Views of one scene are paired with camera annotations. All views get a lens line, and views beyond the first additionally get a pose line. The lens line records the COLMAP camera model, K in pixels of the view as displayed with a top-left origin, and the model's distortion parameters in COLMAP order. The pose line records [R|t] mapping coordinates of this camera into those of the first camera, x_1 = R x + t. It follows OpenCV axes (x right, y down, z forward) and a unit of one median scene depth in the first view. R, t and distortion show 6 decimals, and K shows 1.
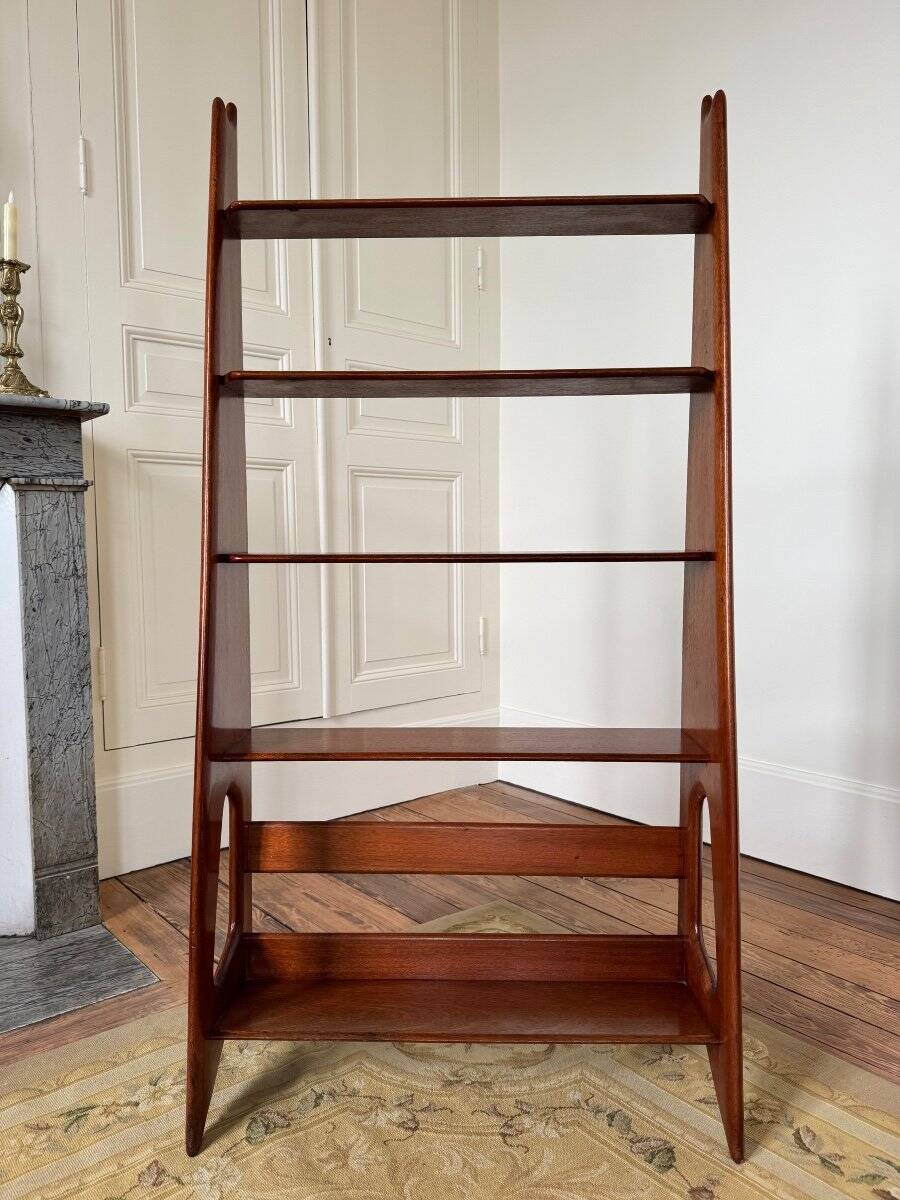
lens RADIAL K [[885.6, 0, 449.6], [0, 885.6, 603.5], [0, 0, 1]] dist [0.003212, -0.006739]
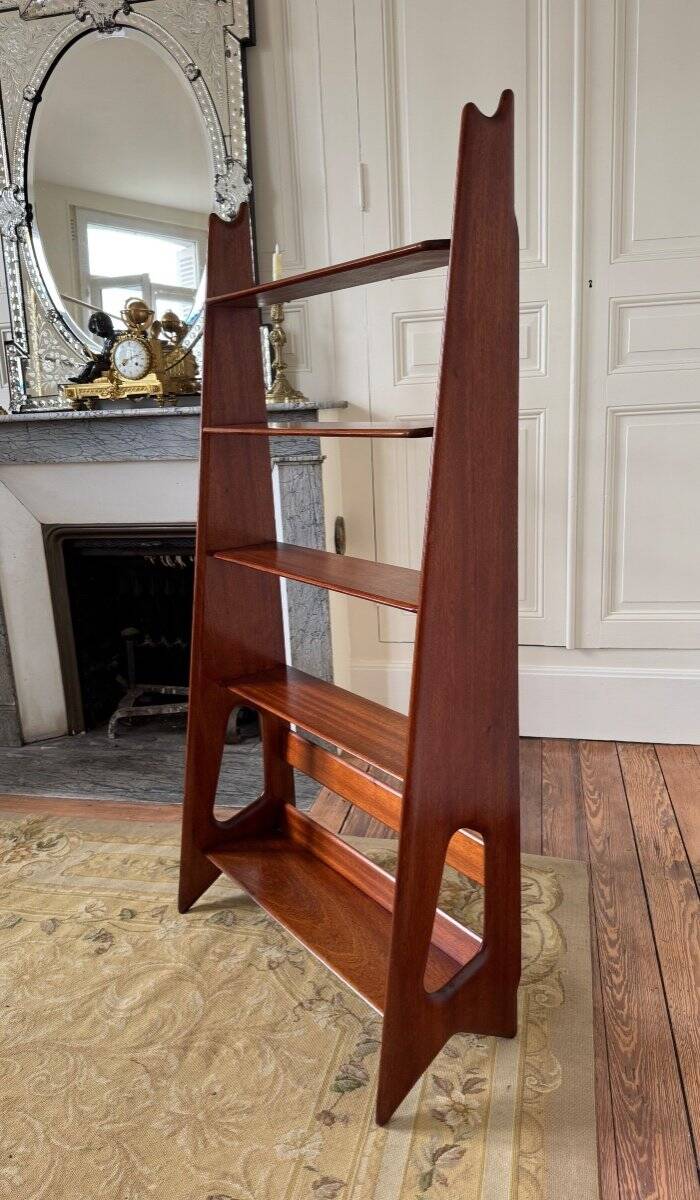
lens RADIAL K [[847.0, 0, 363.2], [0, 847.0, 600.5], [0, 0, 1]] dist [0.022509, -0.027597]
pose [[0.611740, 0.164416, -0.773784, 0.916266], [-0.016019, 0.980536, 0.195683, -0.235310], [0.790897, -0.107312, 0.602467, 0.318721]]
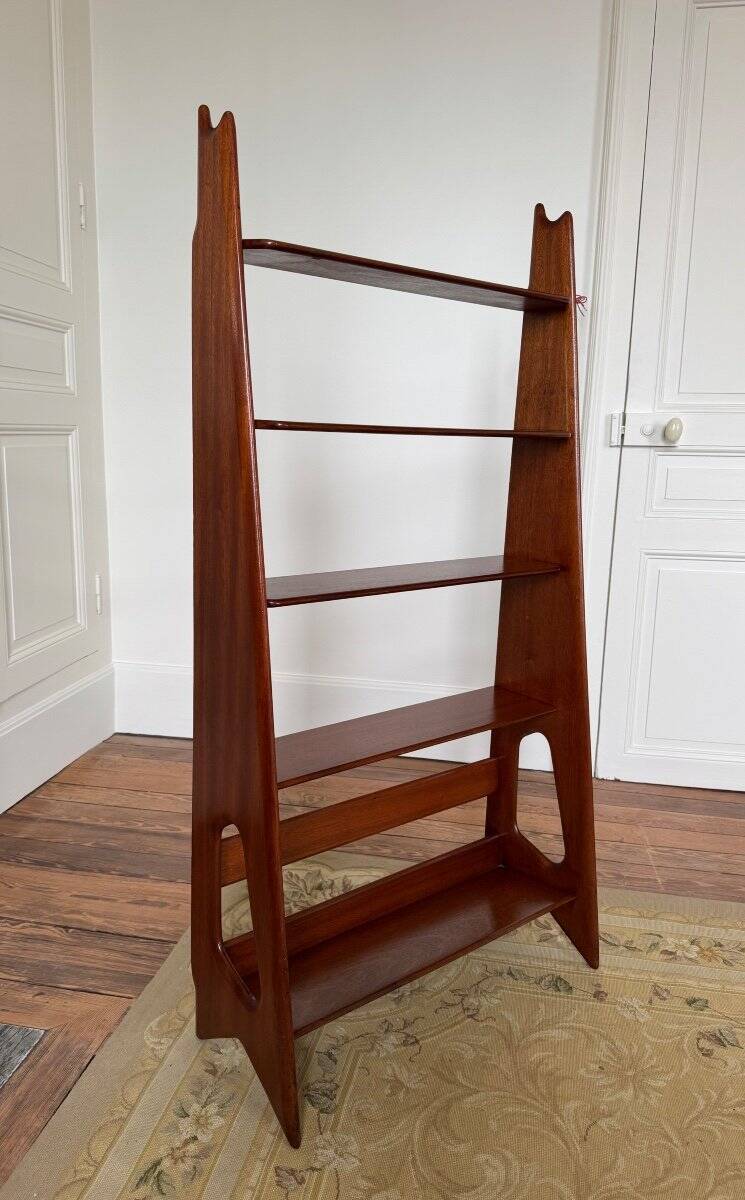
lens RADIAL K [[856.8, 0, 366.5], [0, 856.8, 596.8], [0, 0, 1]] dist [0.001325, -0.000247]
pose [[0.763365, -0.095979, 0.638798, -0.728572], [0.016435, 0.991466, 0.129327, -0.169860], [-0.645759, -0.088225, 0.758427, 0.164579]]
